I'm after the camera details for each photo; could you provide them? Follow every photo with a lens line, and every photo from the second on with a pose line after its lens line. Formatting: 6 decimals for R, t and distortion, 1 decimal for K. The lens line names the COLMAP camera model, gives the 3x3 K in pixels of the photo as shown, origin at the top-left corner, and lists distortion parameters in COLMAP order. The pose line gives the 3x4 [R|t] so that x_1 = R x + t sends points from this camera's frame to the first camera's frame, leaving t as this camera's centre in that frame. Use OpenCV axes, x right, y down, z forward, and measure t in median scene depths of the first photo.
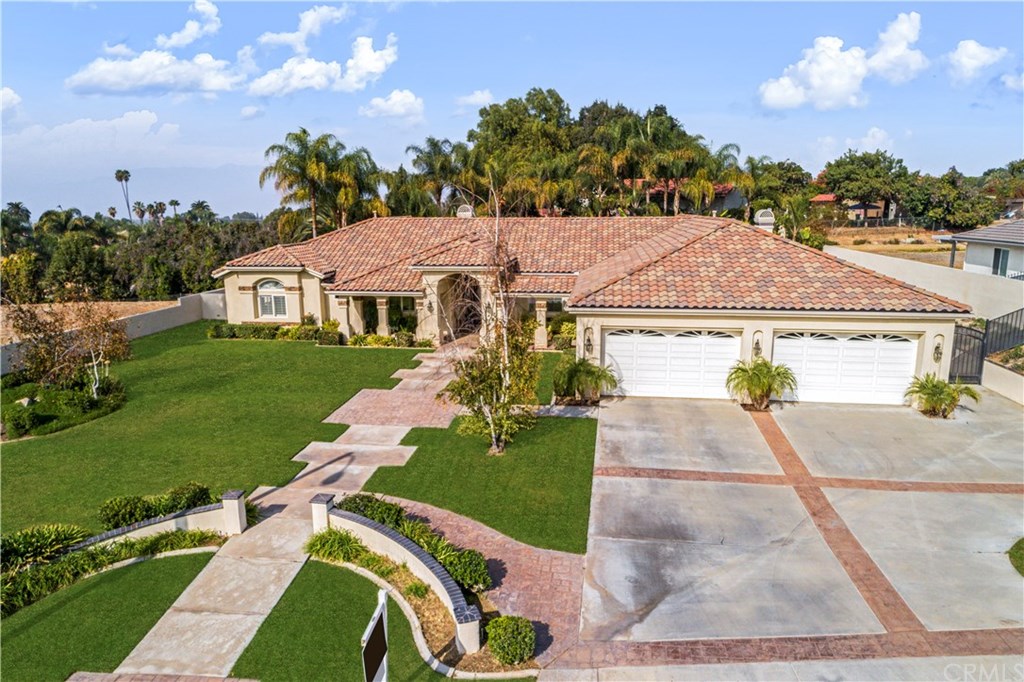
lens RADIAL K [[691.4, 0, 512.0], [0, 691.4, 341.0], [0, 0, 1]] dist [-0.005359, -0.000941]
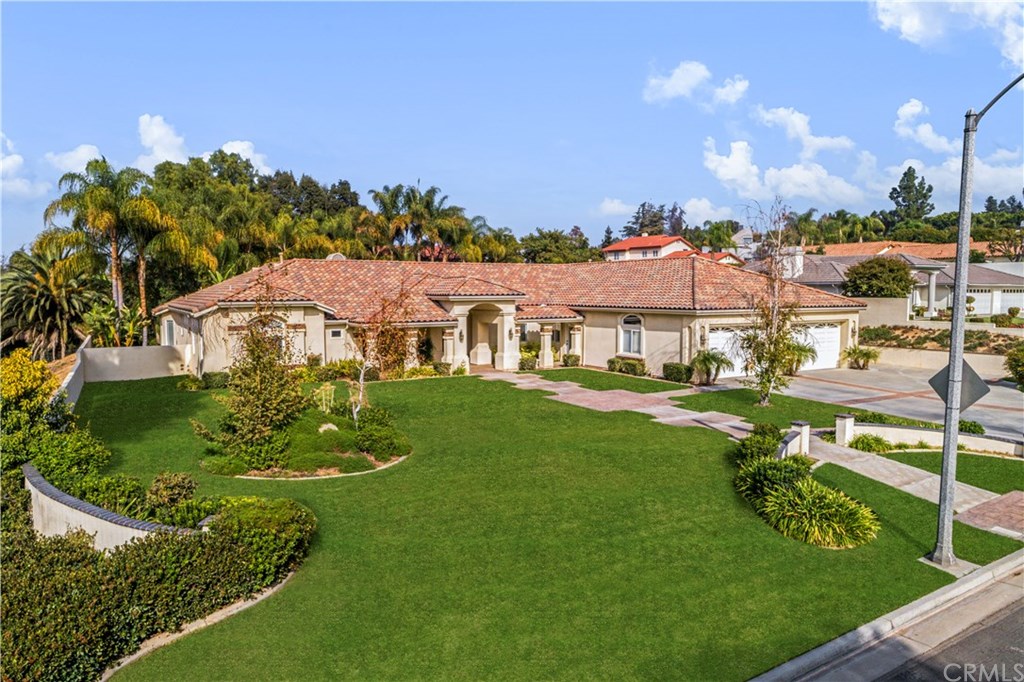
lens RADIAL K [[690.7, 0, 512.0], [0, 690.7, 341.0], [0, 0, 1]] dist [-0.002700, 0.003625]
pose [[0.787871, -0.042054, 0.614402, -0.444954], [0.117468, 0.989611, -0.082898, 0.034054], [-0.604533, 0.137486, 0.784626, 0.091269]]
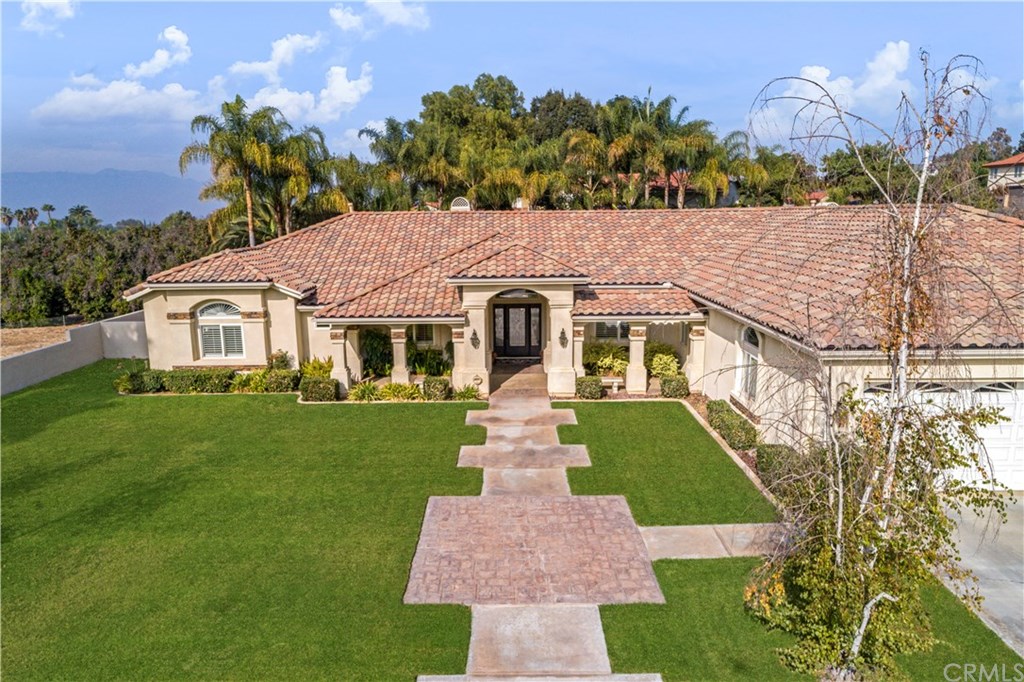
lens RADIAL K [[690.7, 0, 512.0], [0, 690.7, 341.0], [0, 0, 1]] dist [-0.002700, 0.003625]
pose [[0.990594, -0.028432, 0.133848, -0.110385], [0.029617, 0.999538, -0.006874, -0.026575], [-0.133591, 0.010774, 0.990978, 0.211069]]
